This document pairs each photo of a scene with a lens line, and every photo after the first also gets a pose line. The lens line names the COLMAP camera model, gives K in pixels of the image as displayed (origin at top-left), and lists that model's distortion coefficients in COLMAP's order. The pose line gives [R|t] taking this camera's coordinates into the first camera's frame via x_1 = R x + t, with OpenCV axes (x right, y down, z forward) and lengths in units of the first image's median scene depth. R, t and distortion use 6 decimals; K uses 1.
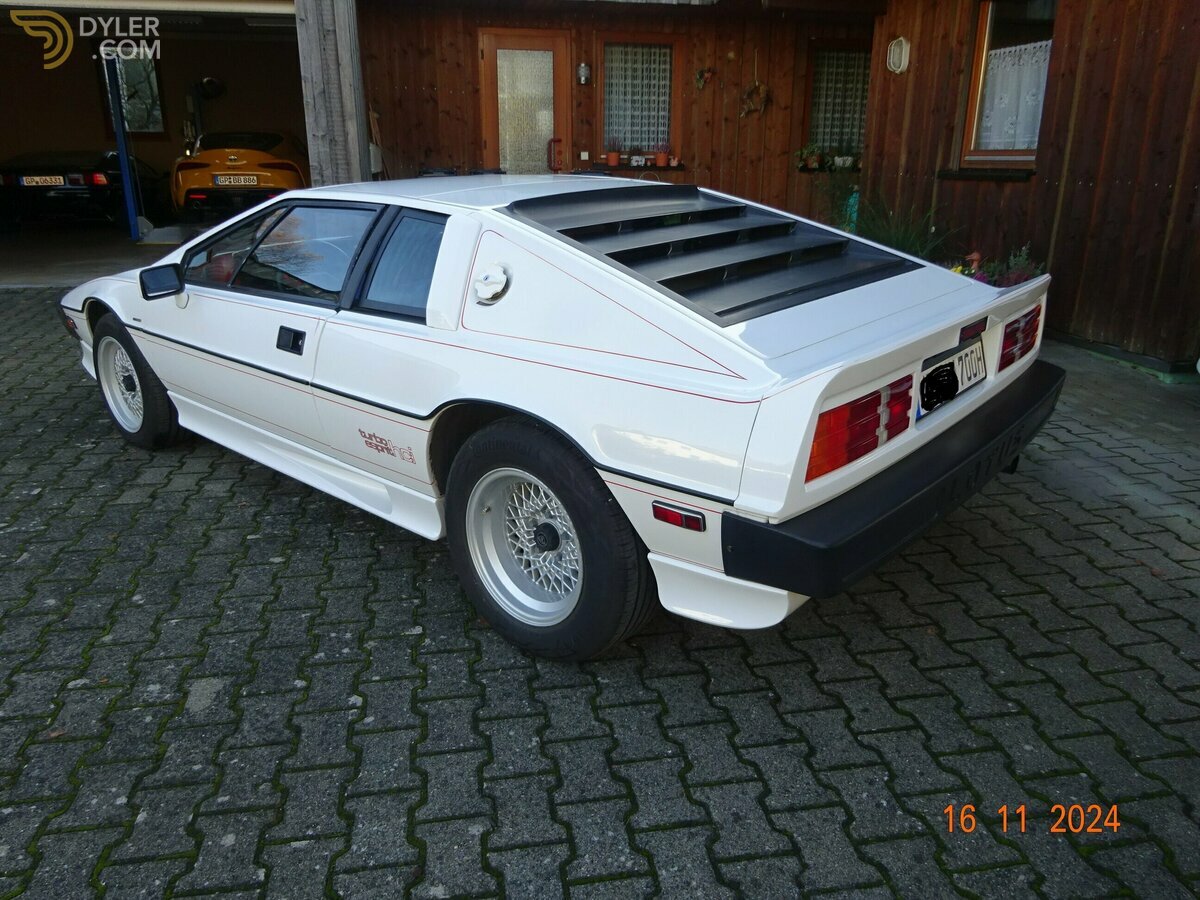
lens RADIAL K [[847.1, 0, 600.8], [0, 847.1, 450.4], [0, 0, 1]] dist [-0.006327, -0.002325]
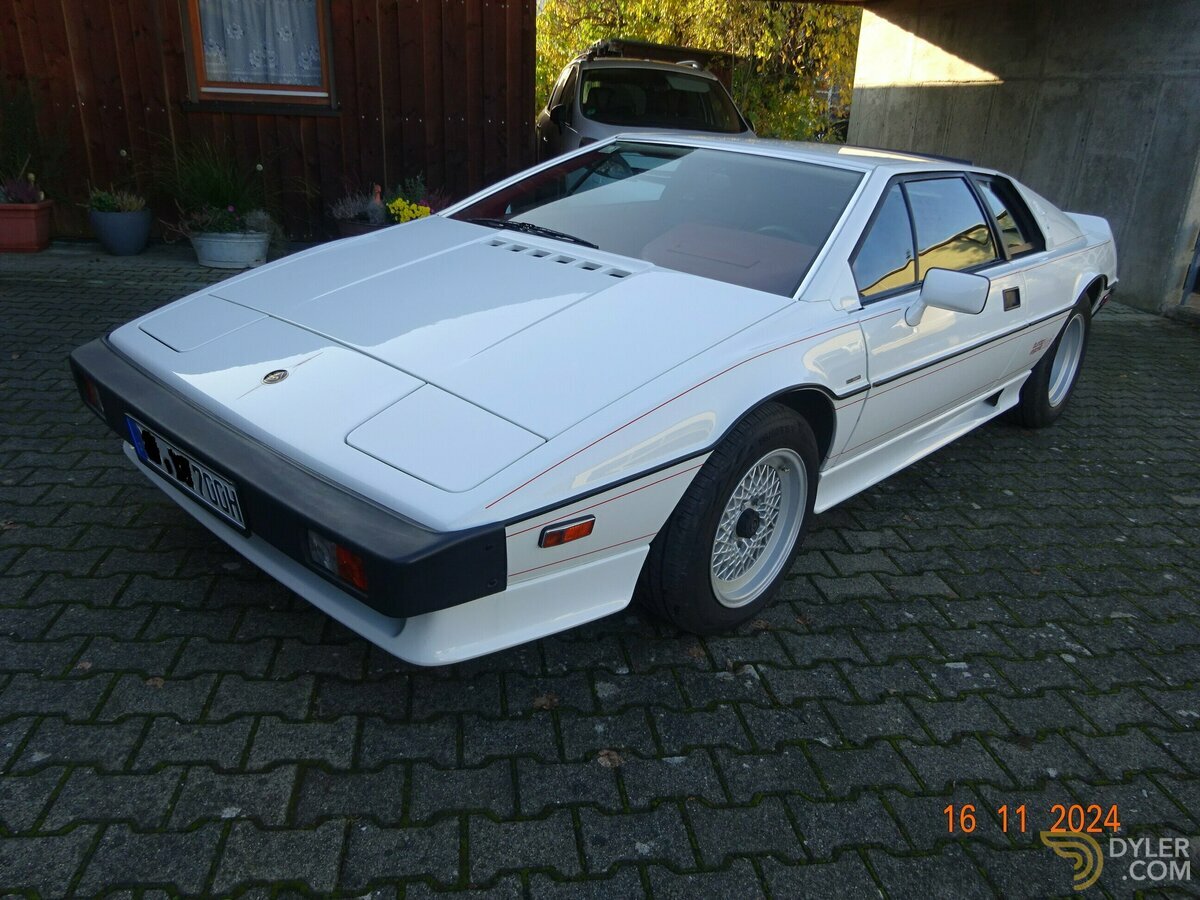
lens RADIAL K [[847.1, 0, 597.3], [0, 847.1, 447.7], [0, 0, 1]] dist [-0.006327, -0.002325]
pose [[0.065621, -0.379356, 0.922921, -1.237832], [0.286801, 0.893058, 0.346689, -0.411627], [-0.955740, 0.241944, 0.167403, 1.126207]]
